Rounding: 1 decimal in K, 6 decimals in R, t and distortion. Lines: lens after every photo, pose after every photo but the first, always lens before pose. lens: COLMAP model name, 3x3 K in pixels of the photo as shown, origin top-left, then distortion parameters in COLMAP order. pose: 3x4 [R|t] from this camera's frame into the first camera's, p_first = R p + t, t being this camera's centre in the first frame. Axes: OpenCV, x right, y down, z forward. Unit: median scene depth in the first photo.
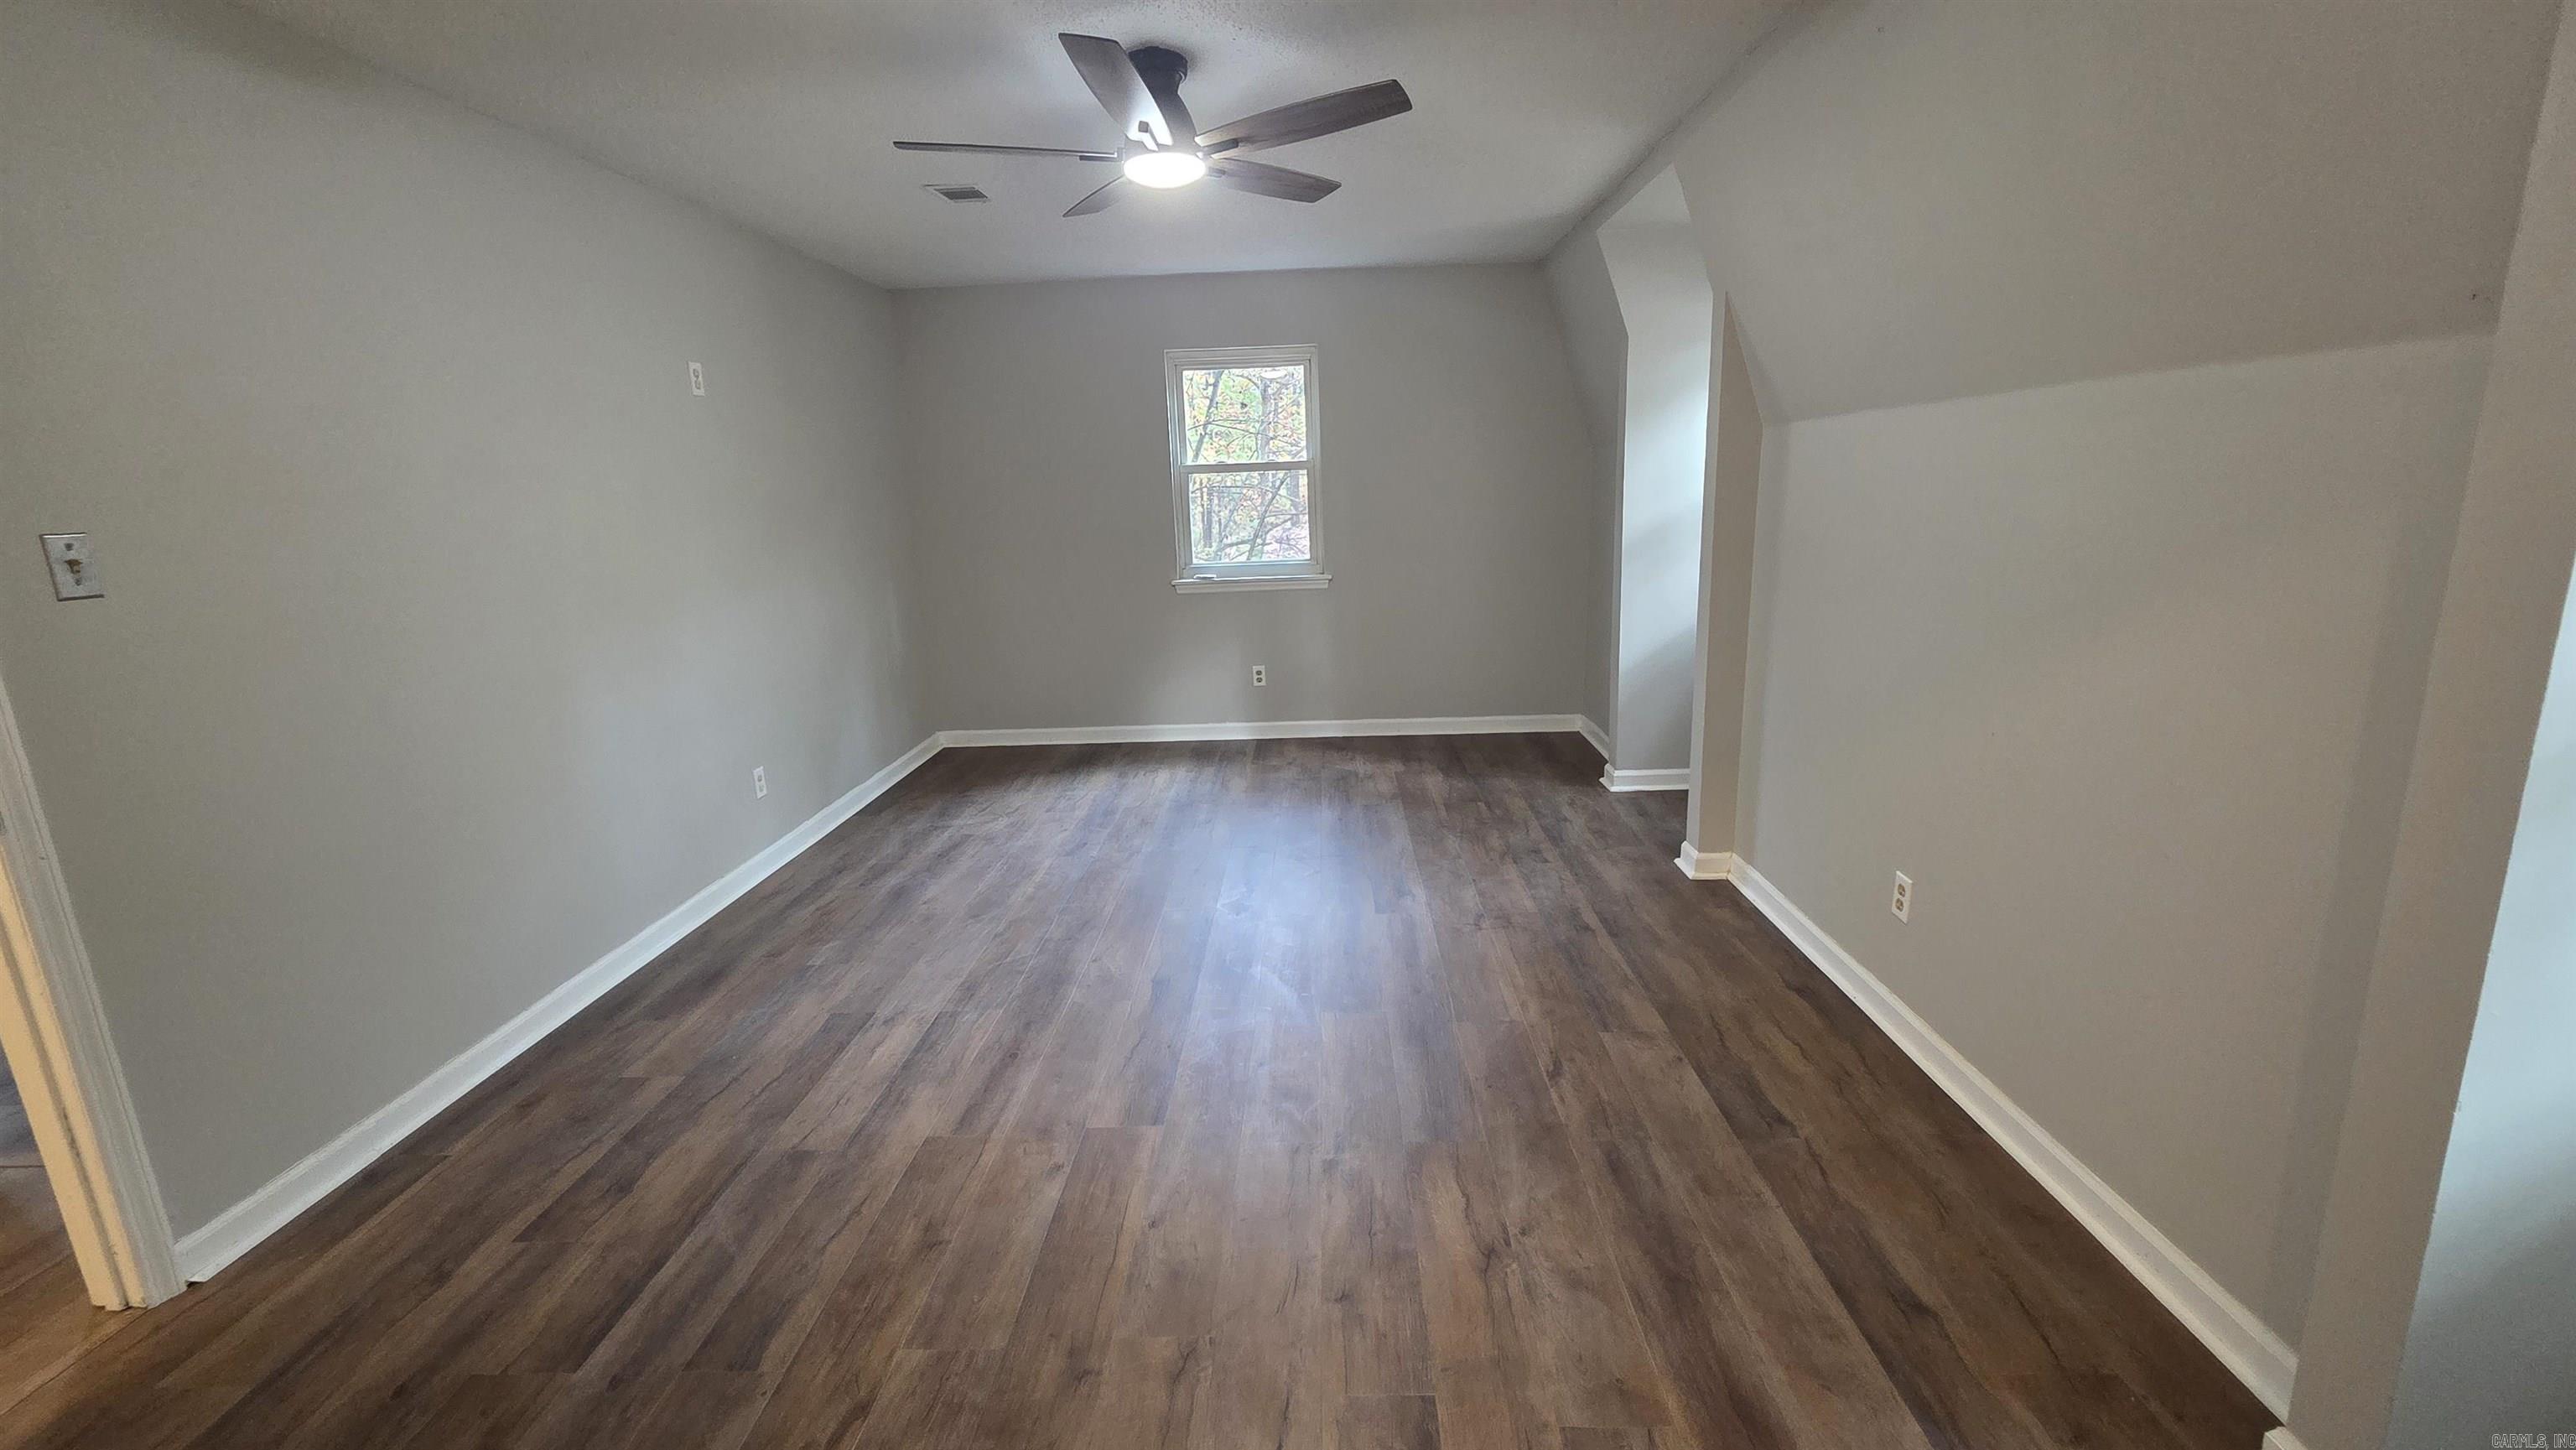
lens RADIAL K [[1049.0, 0, 1284.3], [0, 1049.0, 712.9], [0, 0, 1]] dist [0.000300, 0.000093]
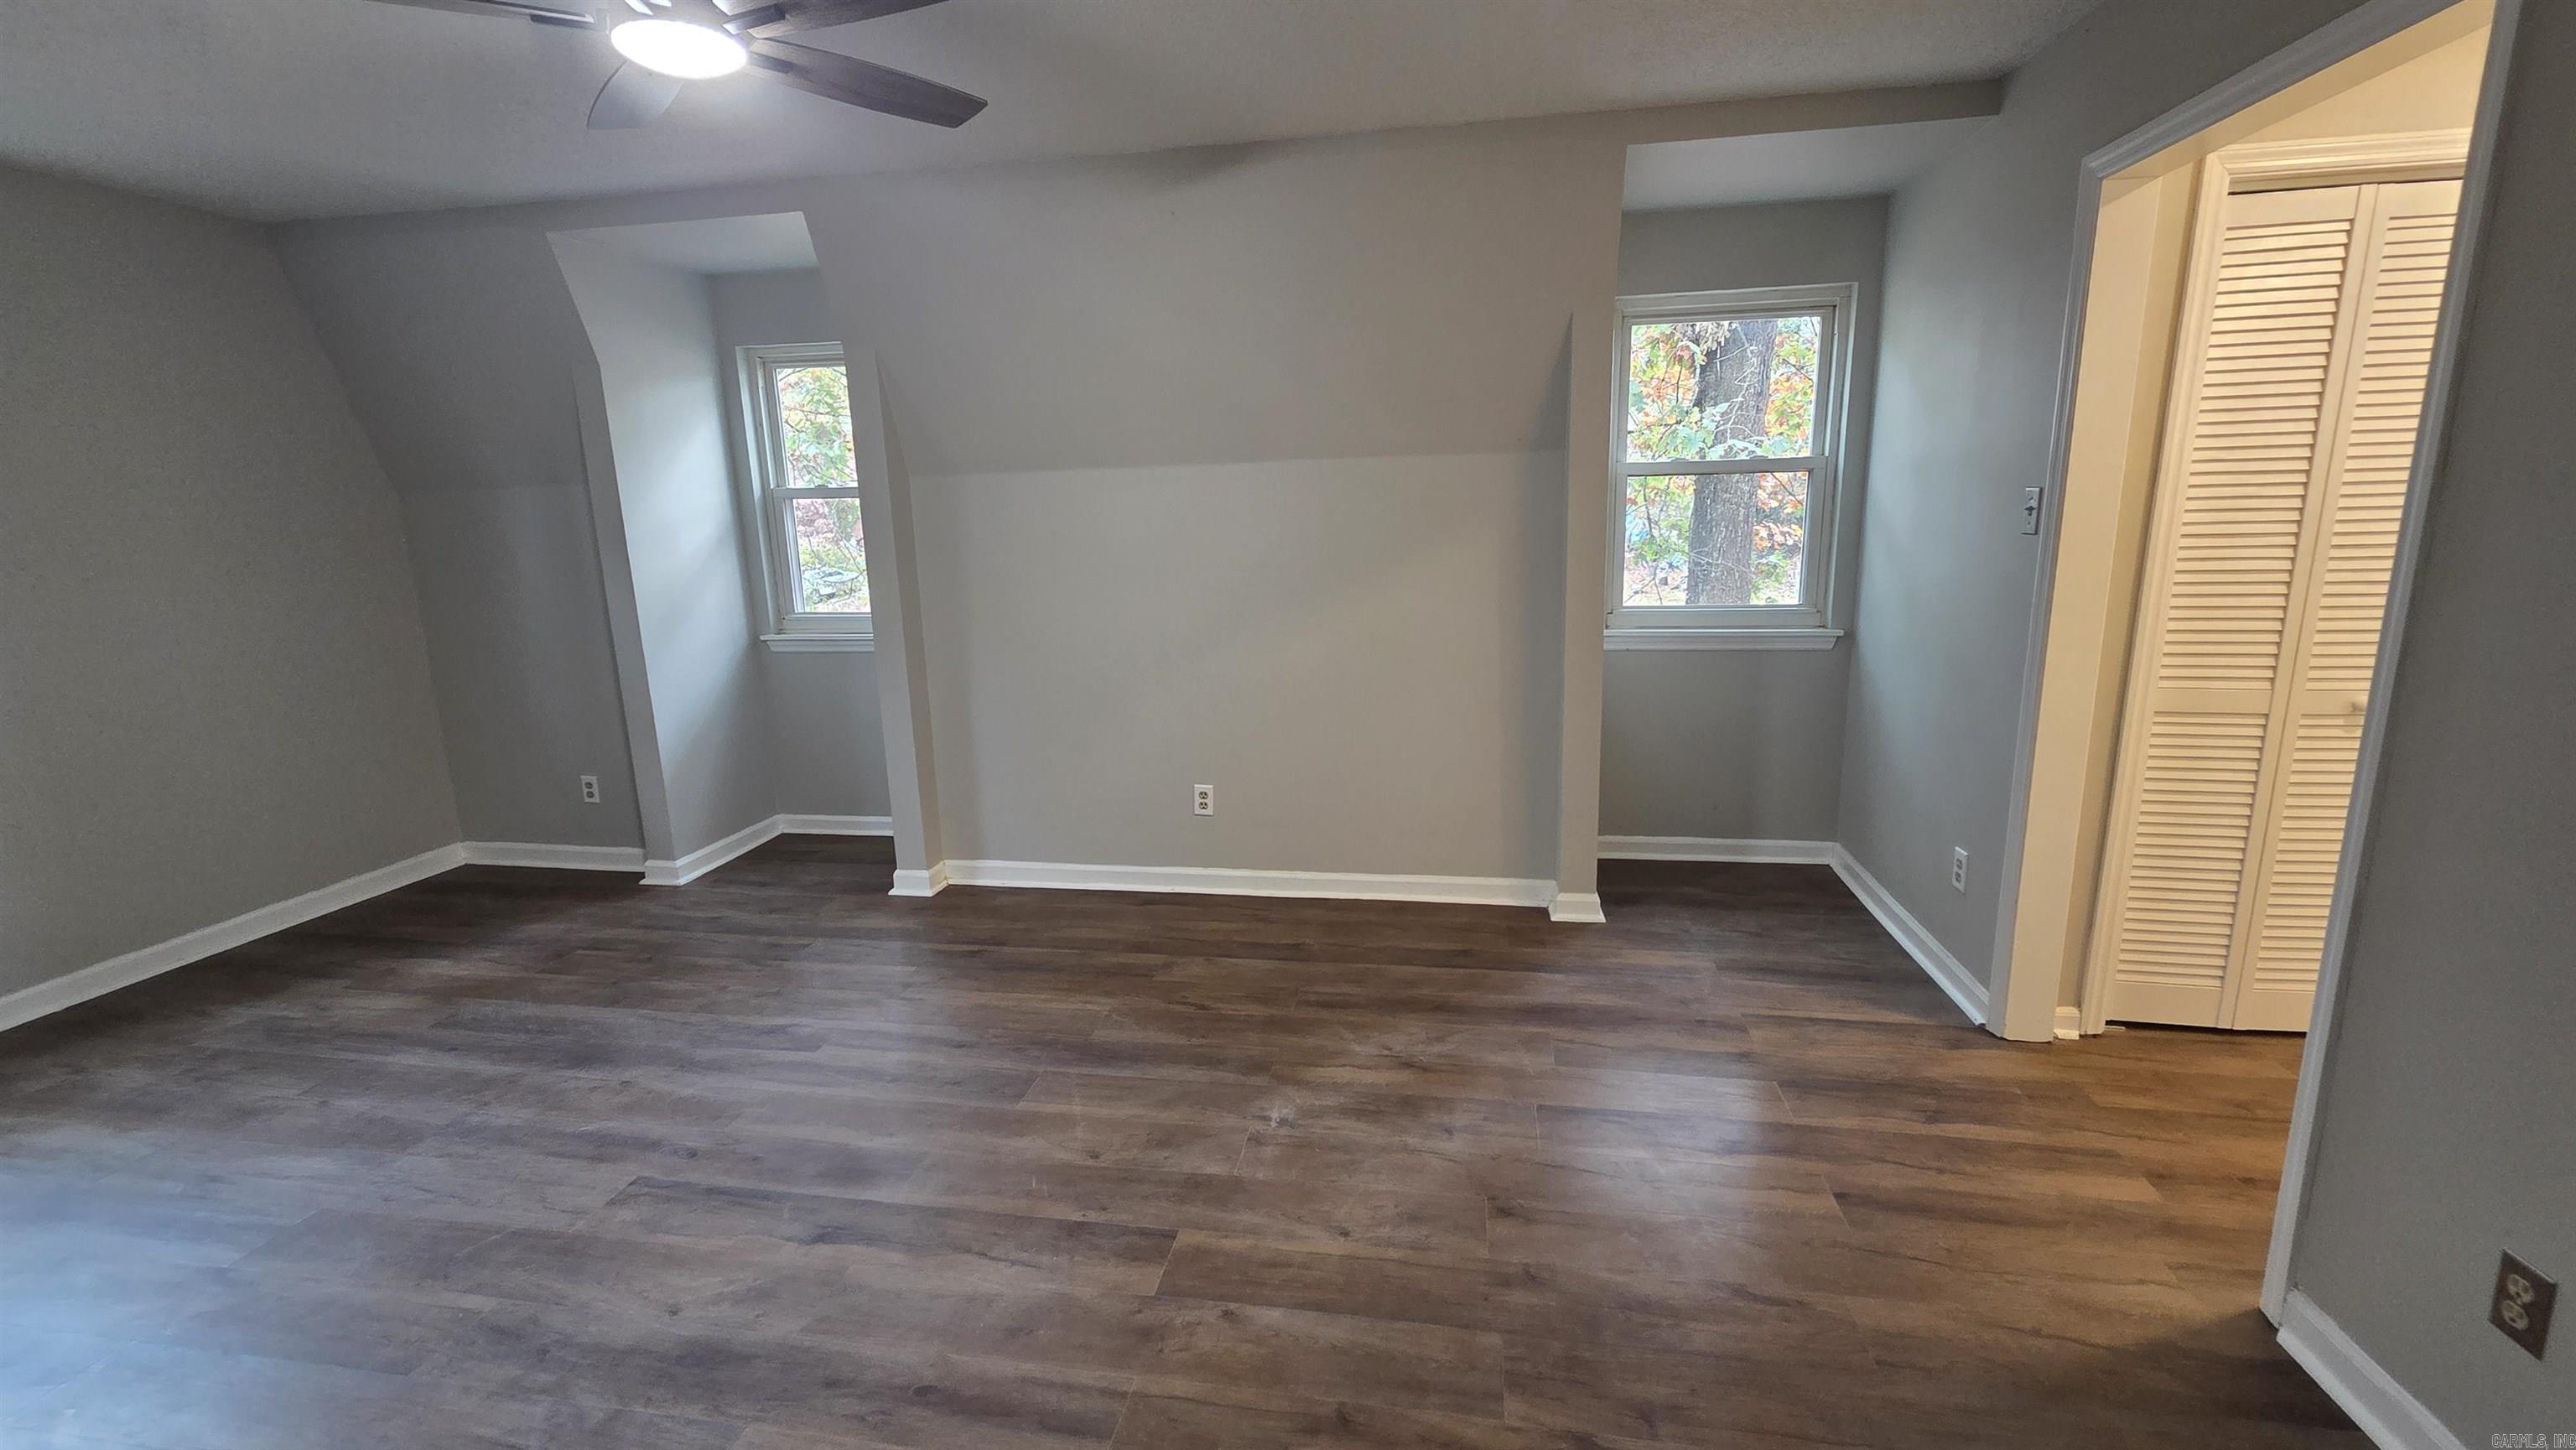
lens RADIAL K [[1049.0, 0, 1284.3], [0, 1049.0, 712.9], [0, 0, 1]] dist [0.000300, 0.000093]
pose [[0.148606, -0.168647, 0.974410, -0.763850], [0.236562, 0.962804, 0.130561, -0.101024], [-0.960185, 0.211106, 0.182974, 0.571133]]
